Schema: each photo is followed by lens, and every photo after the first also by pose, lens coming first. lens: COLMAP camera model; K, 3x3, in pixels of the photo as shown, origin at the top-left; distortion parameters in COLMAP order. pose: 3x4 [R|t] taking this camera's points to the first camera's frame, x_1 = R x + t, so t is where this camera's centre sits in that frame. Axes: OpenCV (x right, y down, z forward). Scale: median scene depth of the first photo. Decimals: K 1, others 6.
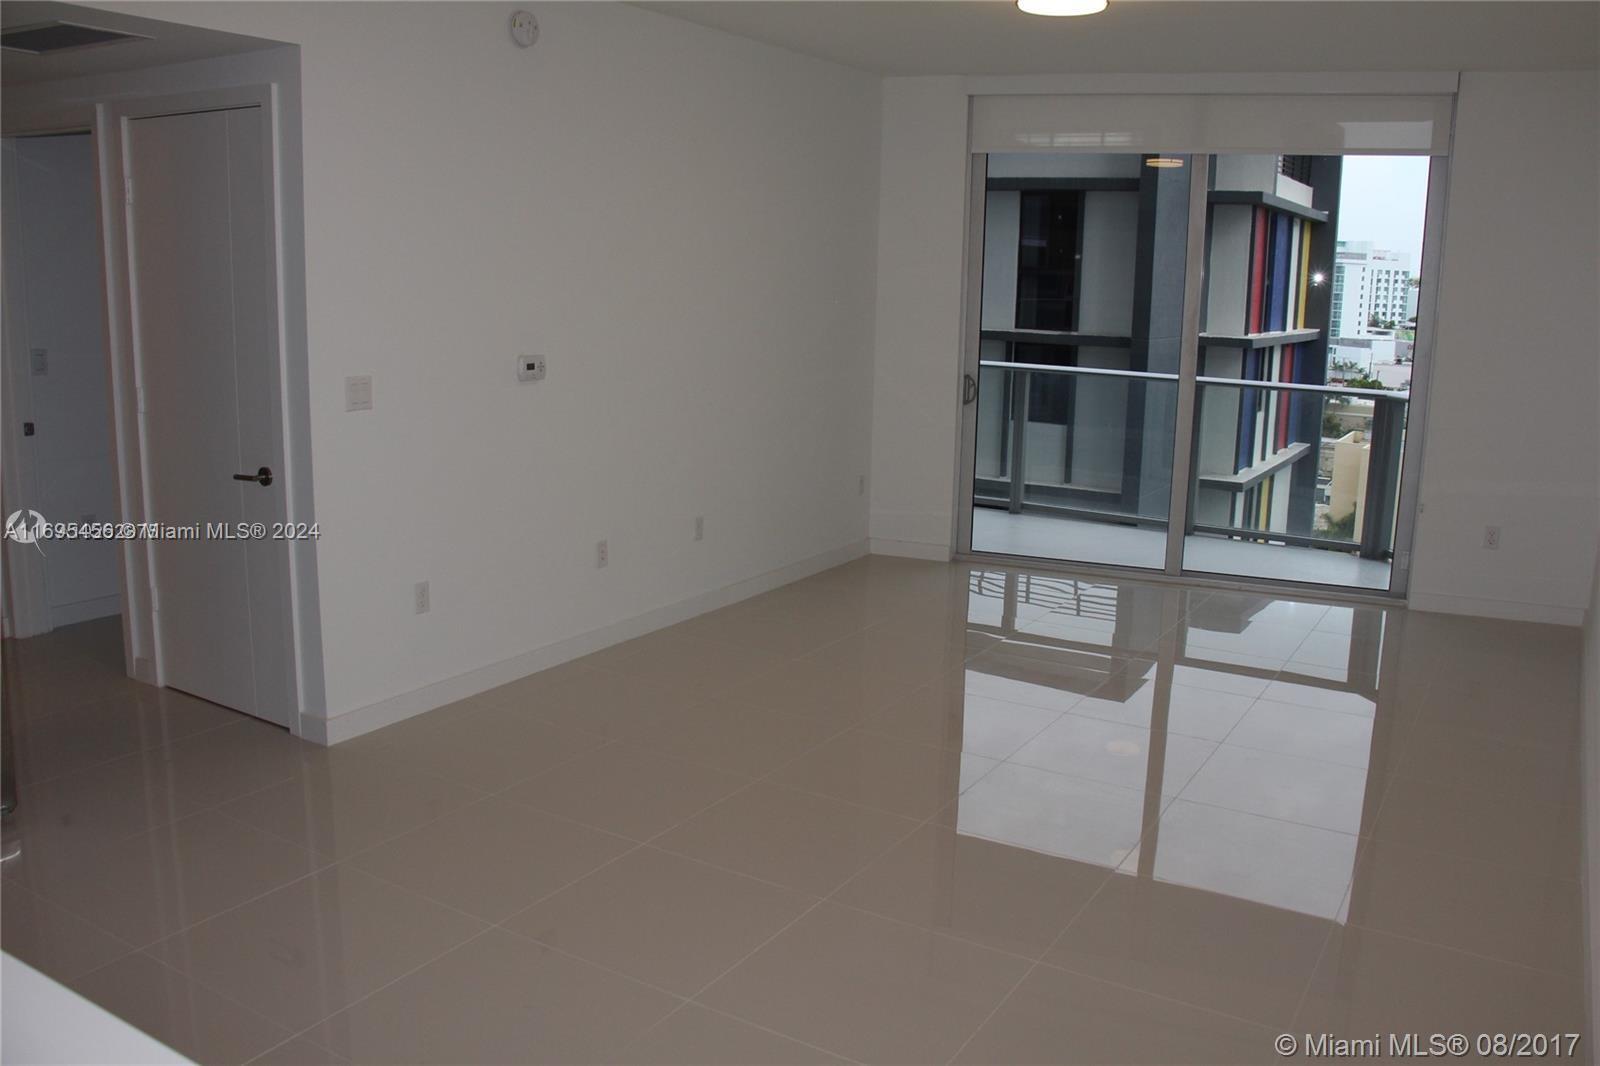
lens RADIAL K [[1311.5, 0, 800.0], [0, 1311.5, 533.0], [0, 0, 1]] dist [-0.193754, 0.144007]
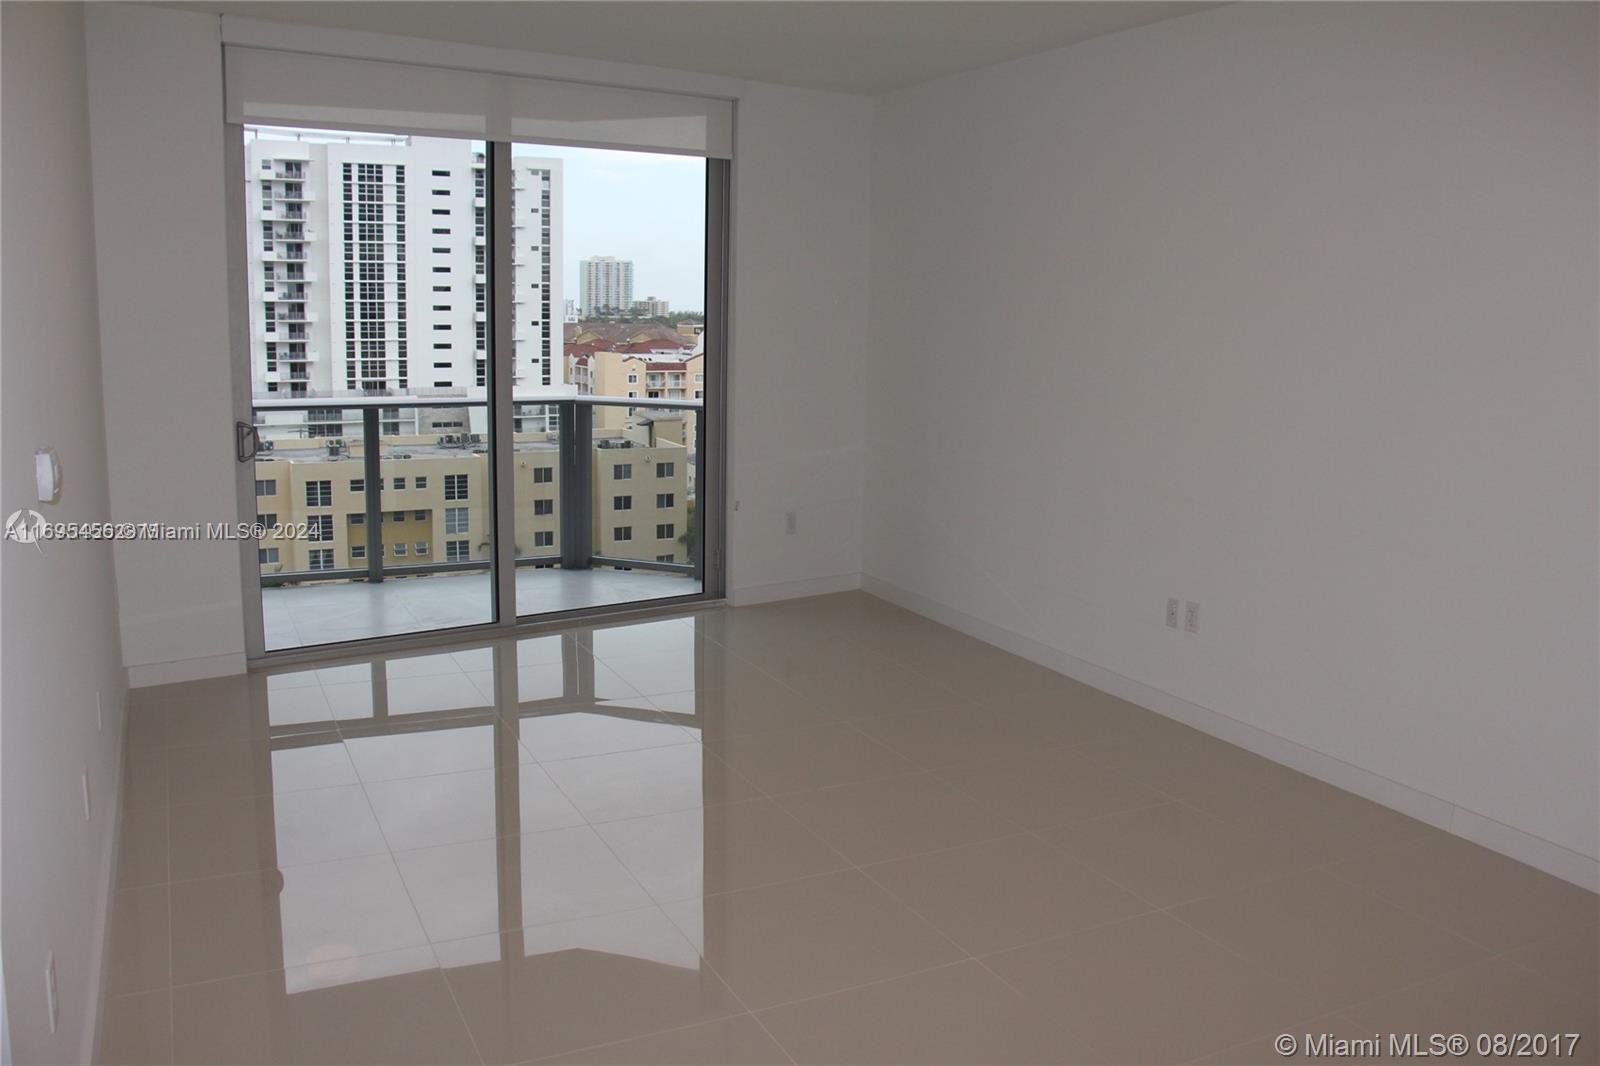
lens RADIAL K [[1311.5, 0, 800.0], [0, 1311.5, 533.0], [0, 0, 1]] dist [-0.193754, 0.144007]
pose [[0.513329, -0.155147, 0.844051, -0.356238], [0.164852, 0.983033, 0.080435, -0.069114], [-0.842210, 0.097854, 0.530196, 0.379145]]
